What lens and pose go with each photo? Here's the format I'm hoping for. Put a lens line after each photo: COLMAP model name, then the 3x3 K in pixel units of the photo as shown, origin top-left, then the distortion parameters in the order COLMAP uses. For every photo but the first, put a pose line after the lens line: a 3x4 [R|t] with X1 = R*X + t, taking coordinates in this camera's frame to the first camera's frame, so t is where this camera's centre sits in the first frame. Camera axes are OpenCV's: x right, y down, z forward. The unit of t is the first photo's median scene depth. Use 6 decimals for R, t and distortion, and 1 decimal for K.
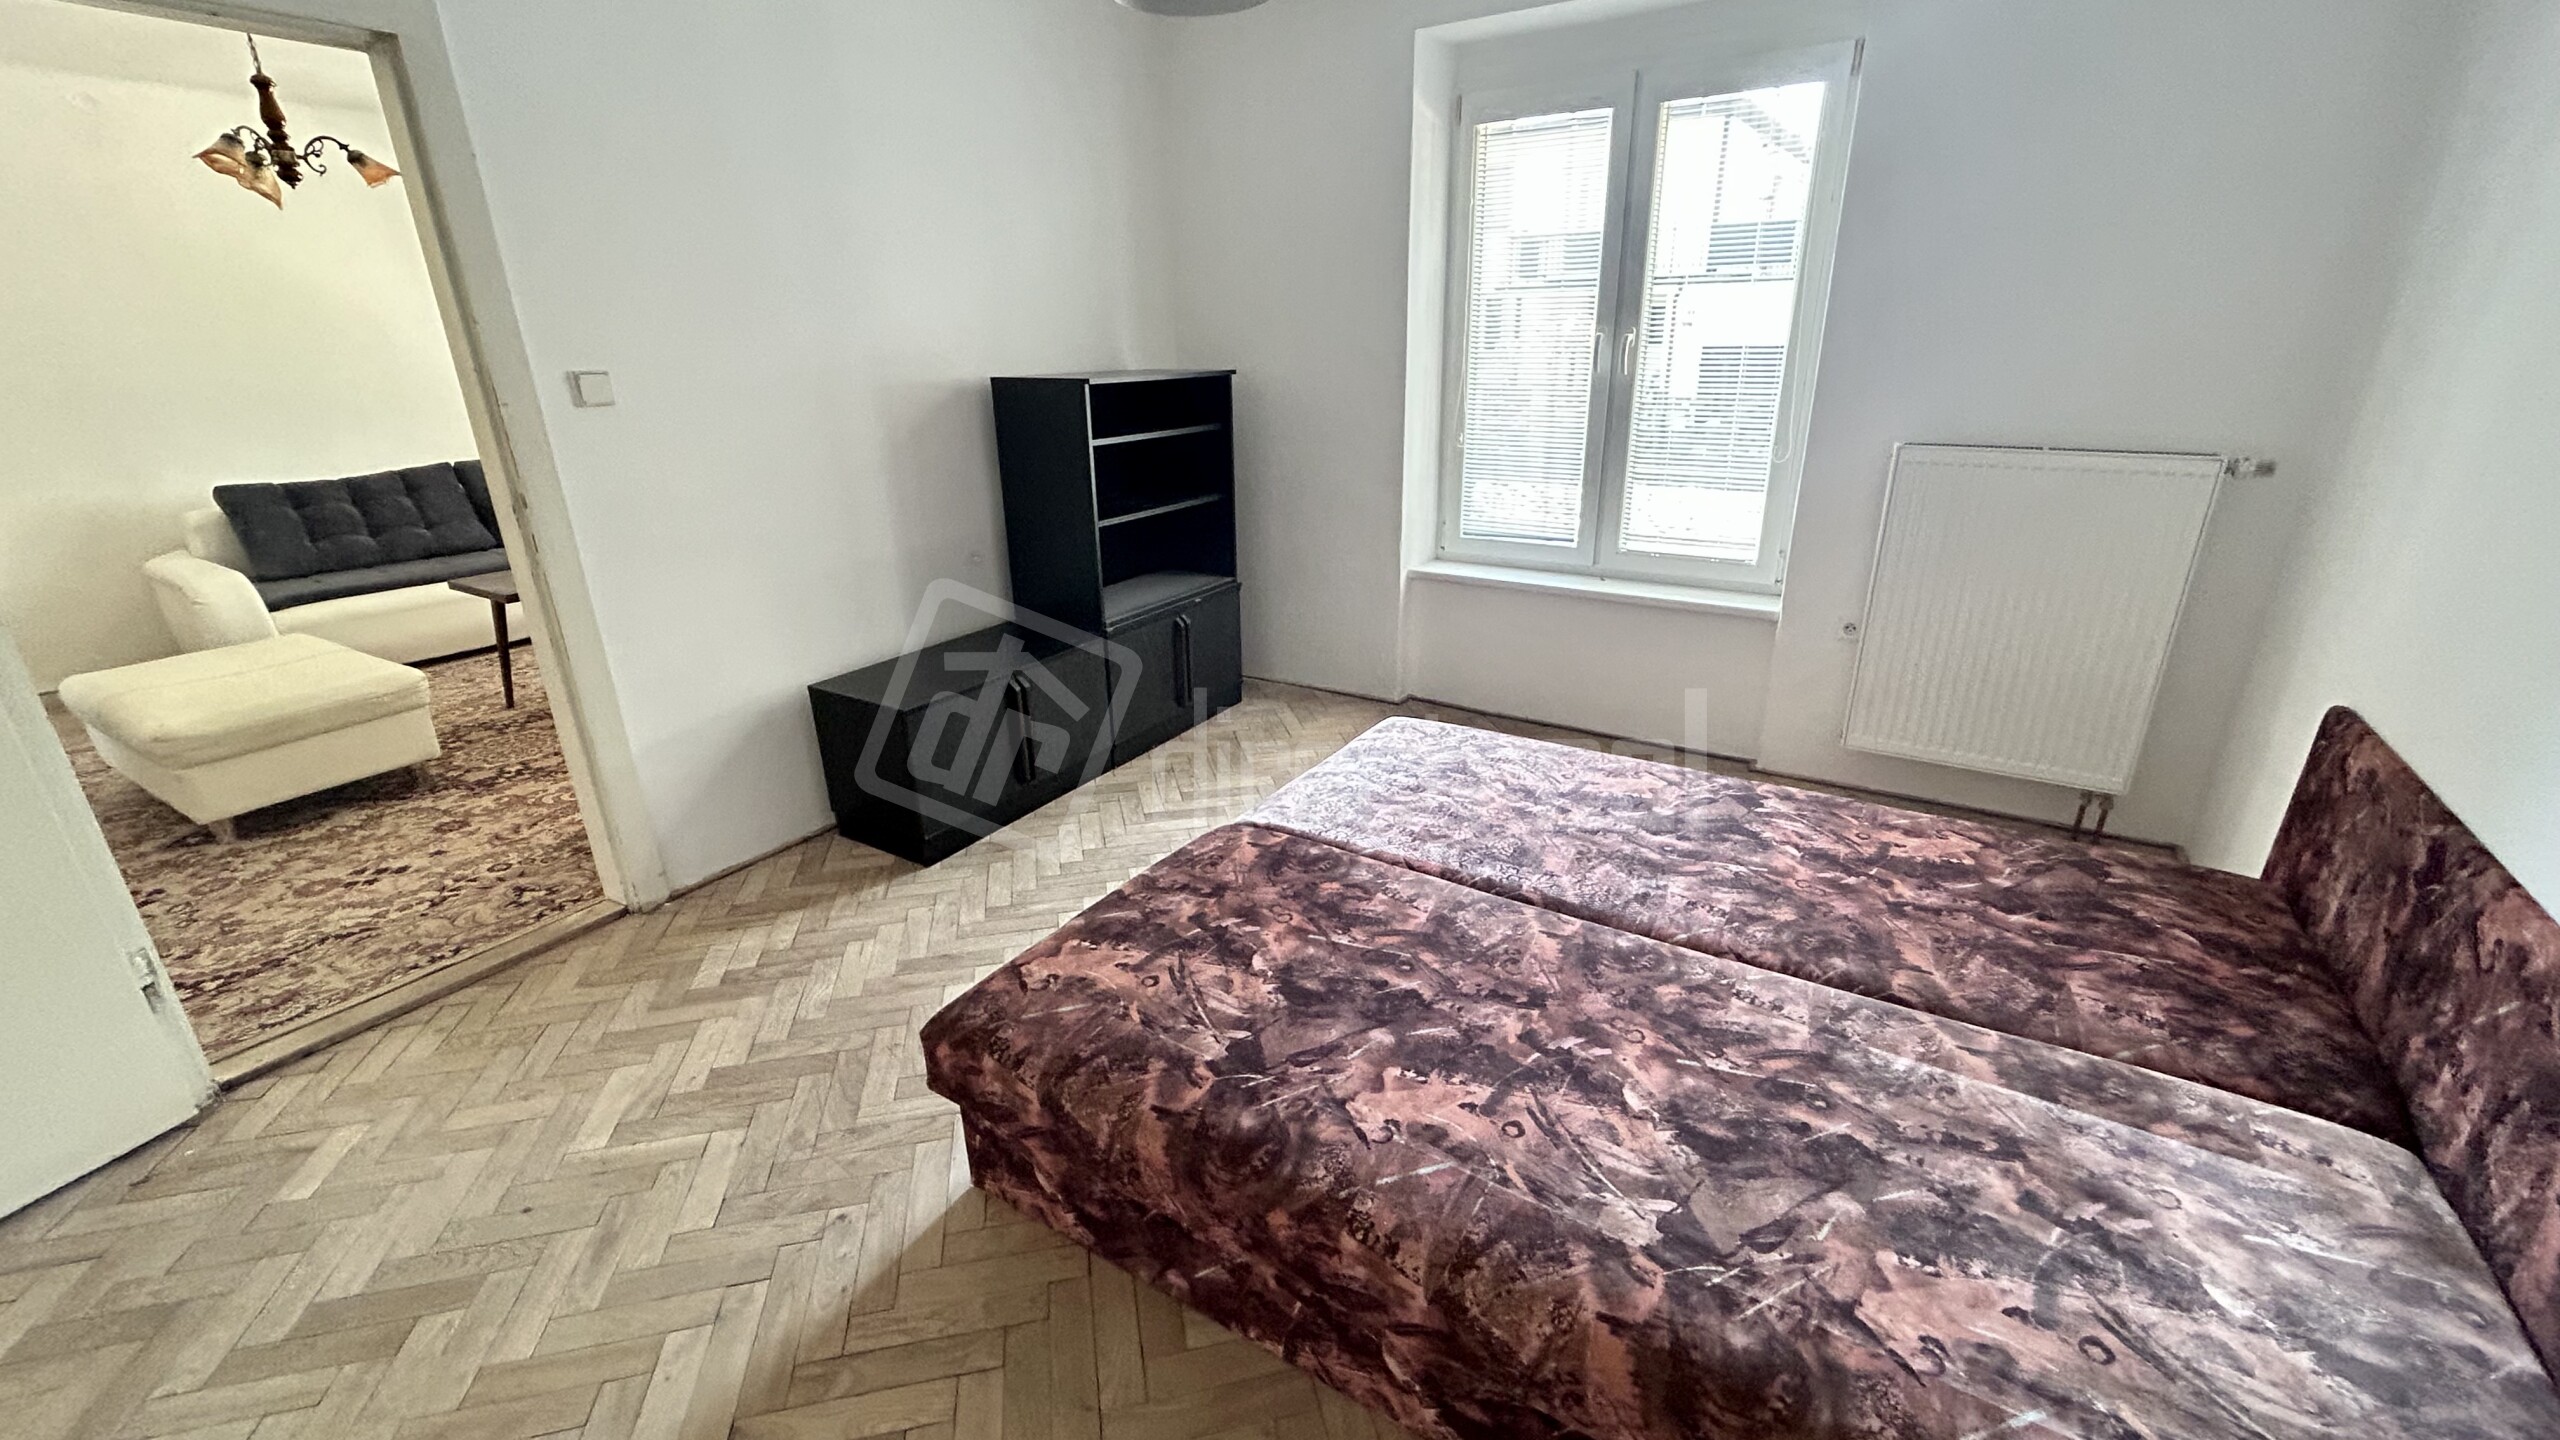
lens RADIAL K [[1029.7, 0, 1280.0], [0, 1029.7, 720.0], [0, 0, 1]] dist [-0.000645, 0.000075]
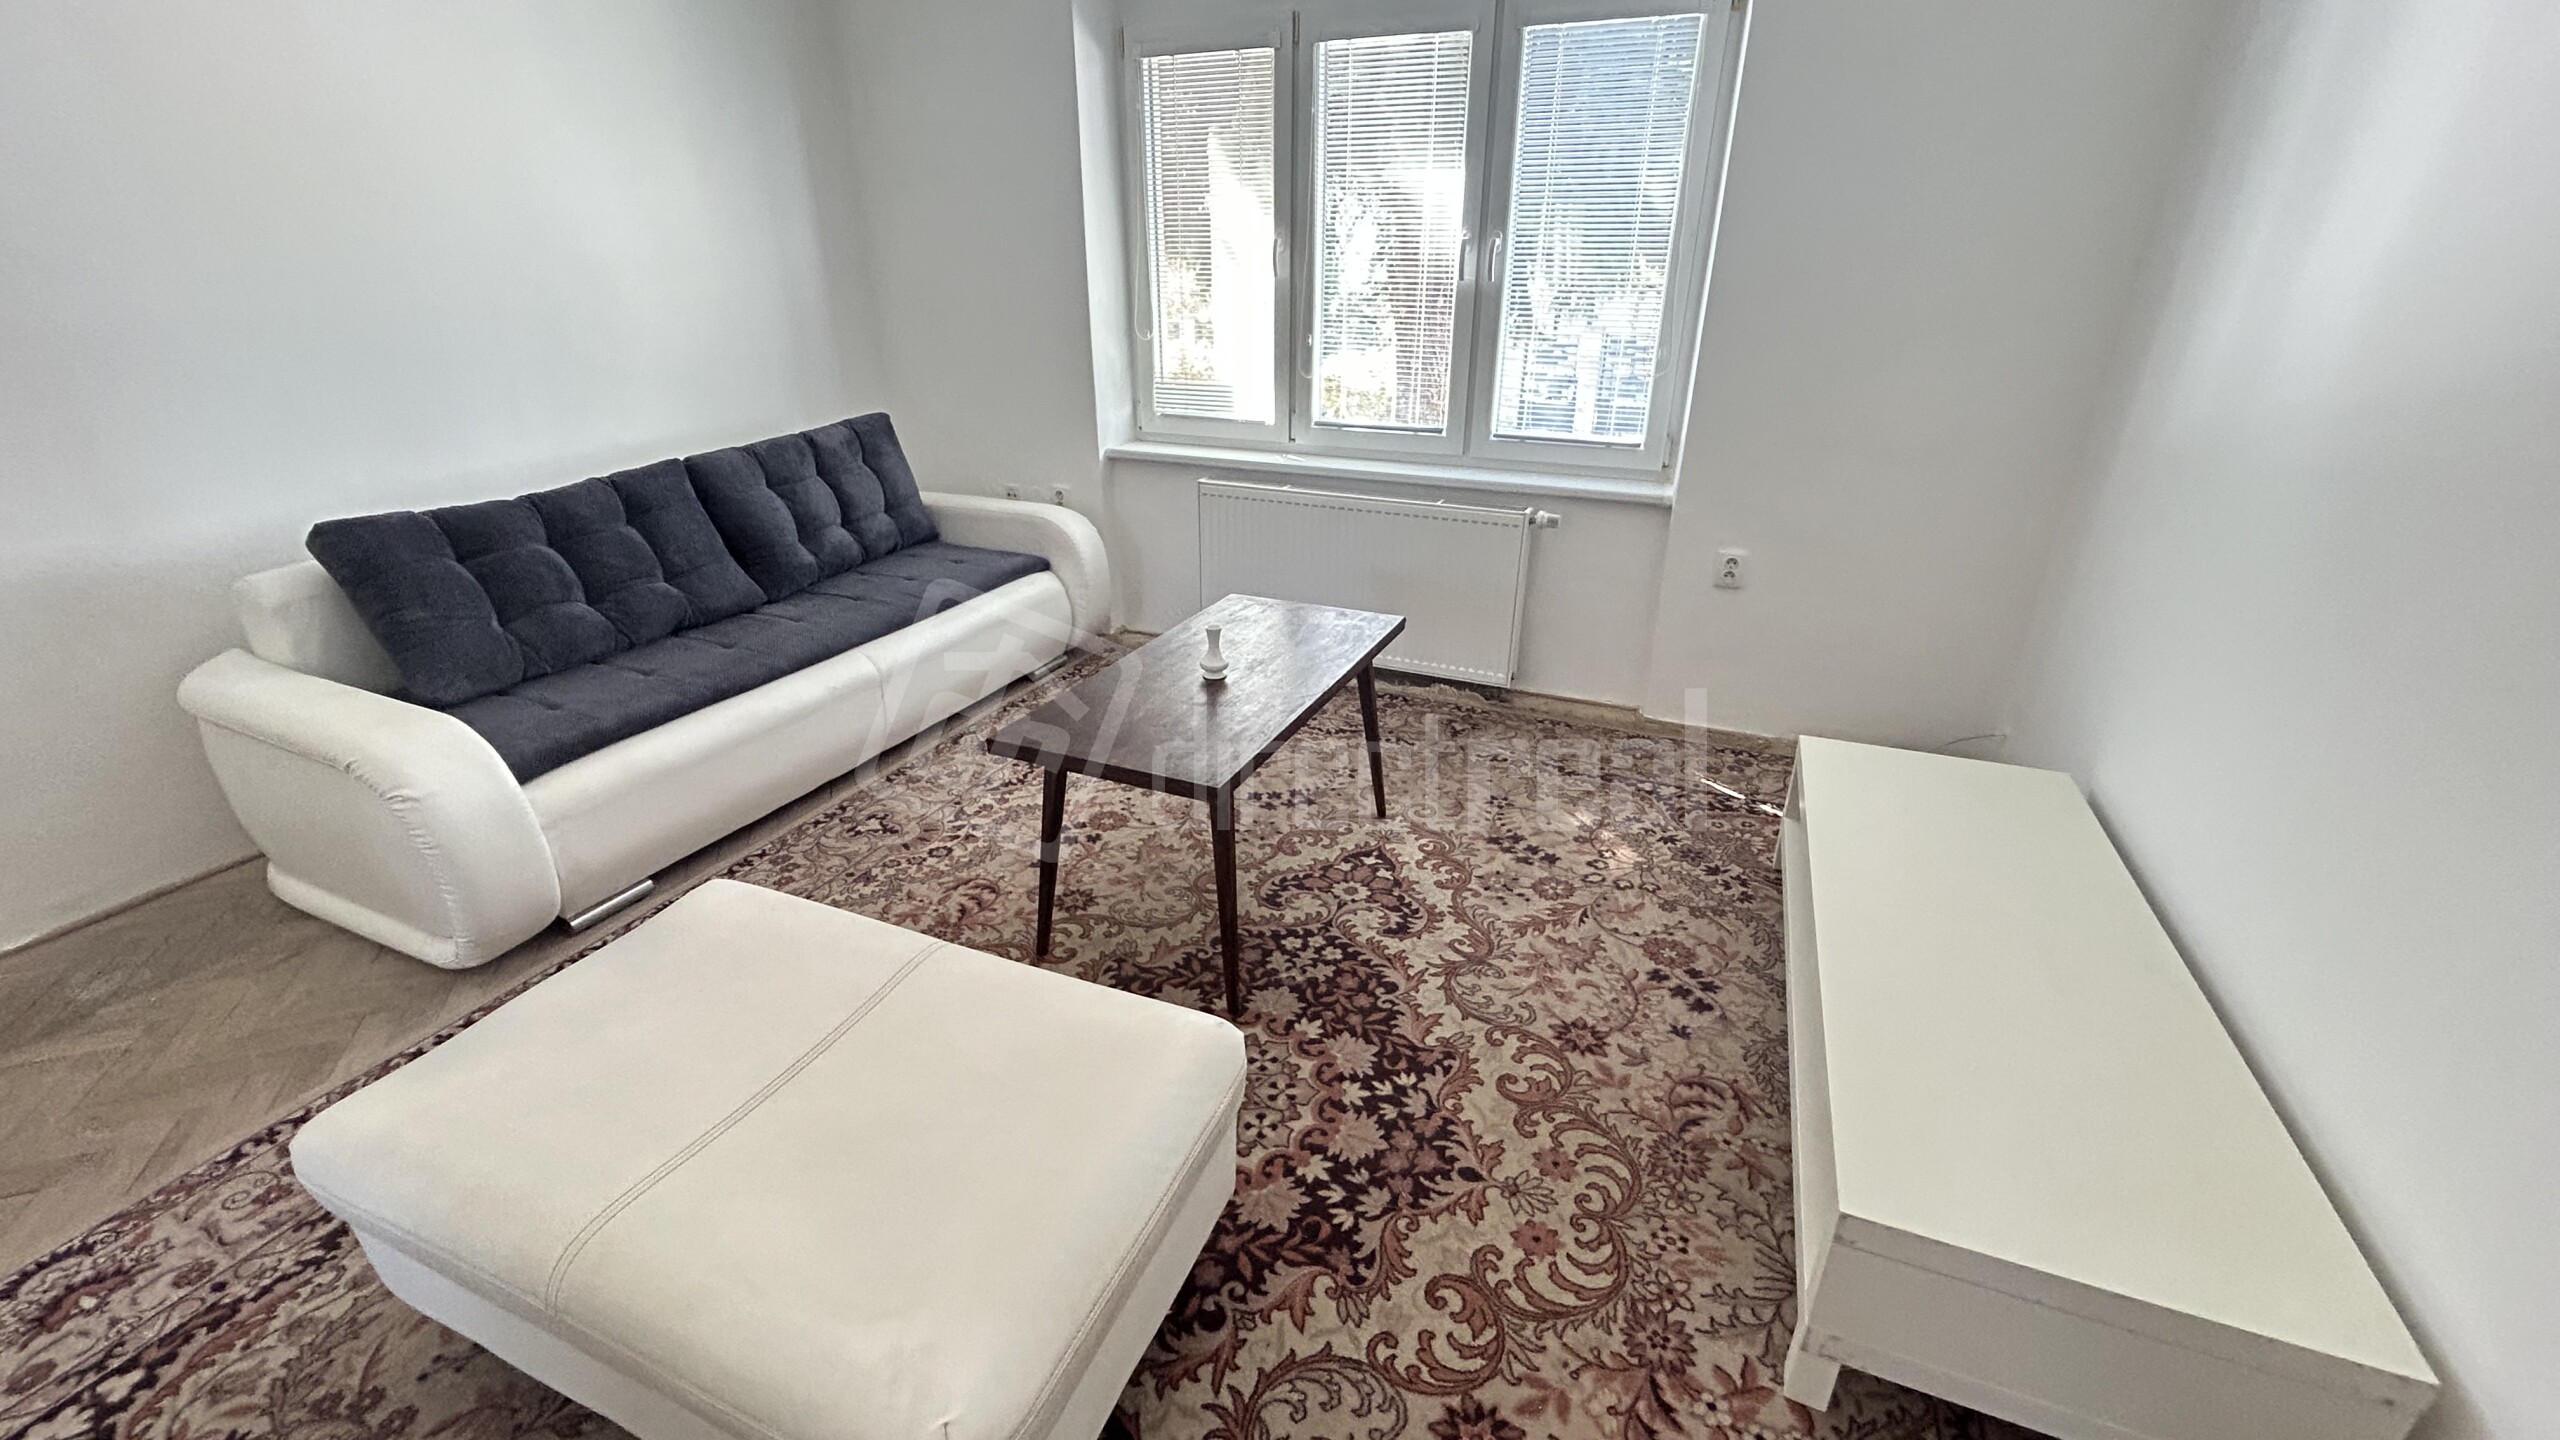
lens RADIAL K [[1027.7, 0, 1280.0], [0, 1027.7, 720.0], [0, 0, 1]] dist [0.002191, 0.000131]
pose [[0.988679, -0.039296, 0.144809, -0.815786], [0.031113, 0.997812, 0.058344, -0.185082], [-0.146785, -0.053178, 0.987738, 0.543879]]
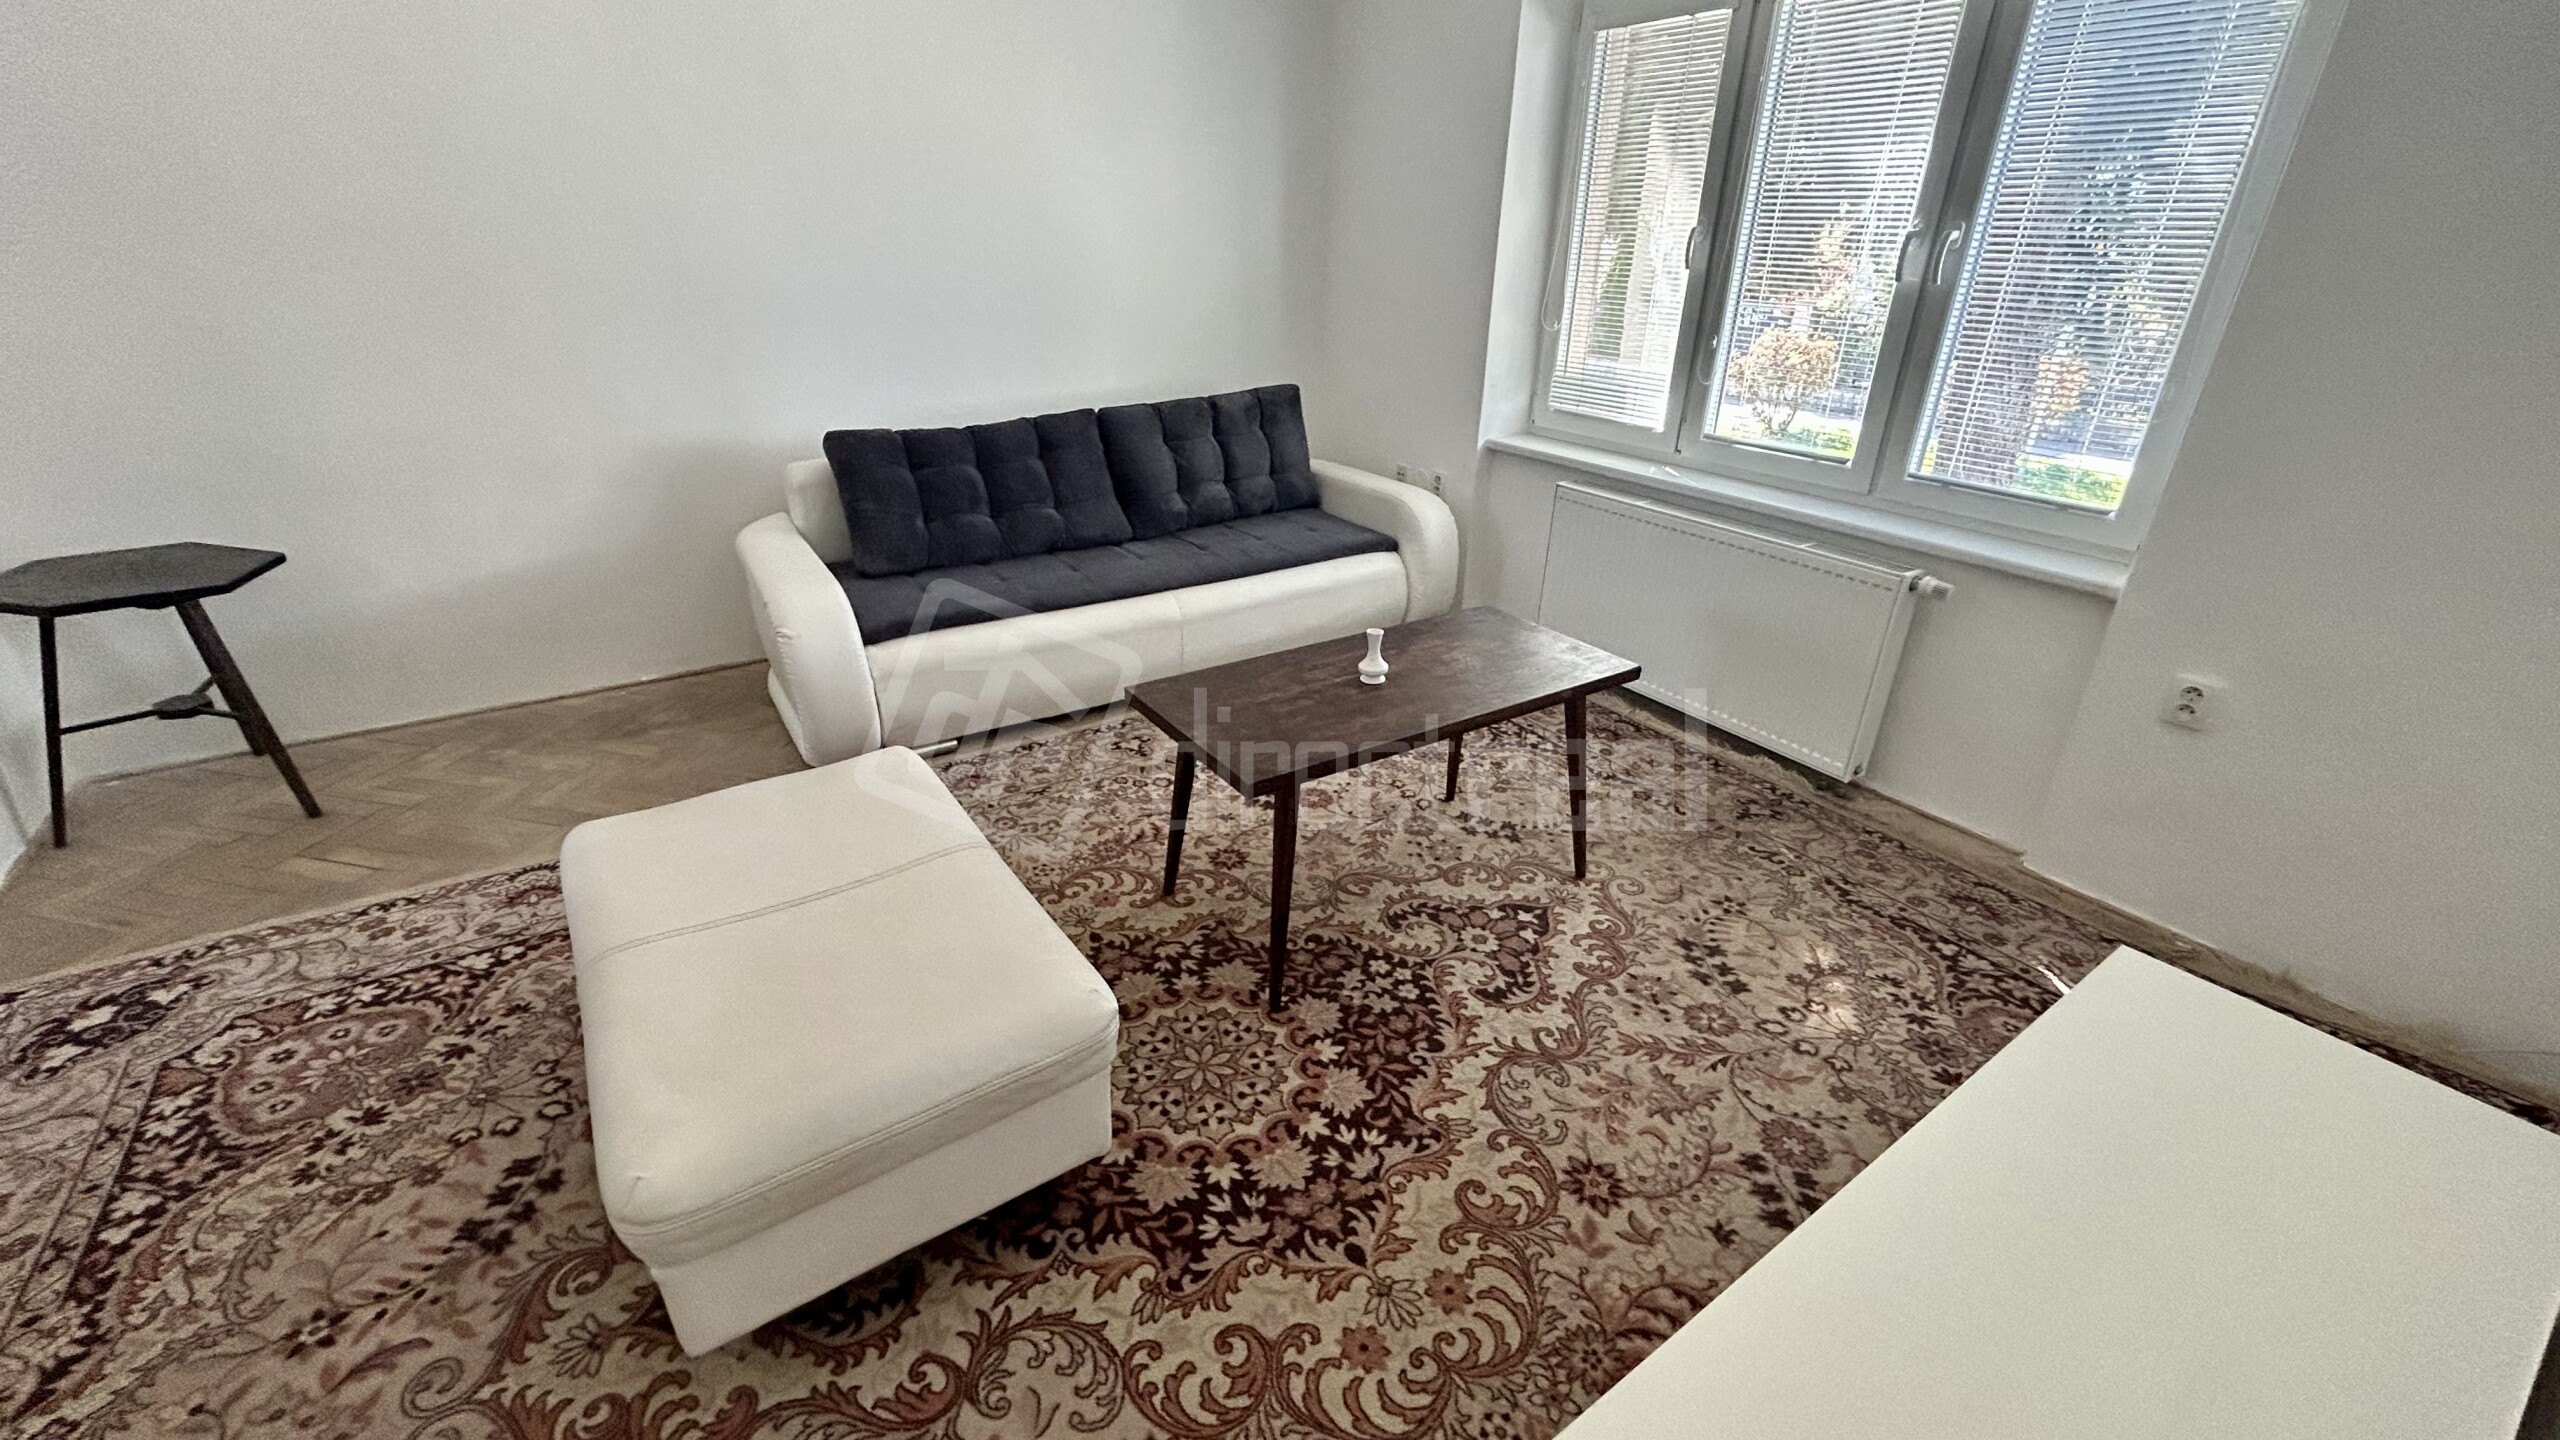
lens RADIAL K [[1029.7, 0, 1280.0], [0, 1029.7, 720.0], [0, 0, 1]] dist [-0.000645, 0.000075]
pose [[0.914519, 0.204149, -0.349253, -0.594371], [-0.174046, 0.977897, 0.115871, -0.214994], [0.365188, -0.045180, 0.929837, 0.574991]]
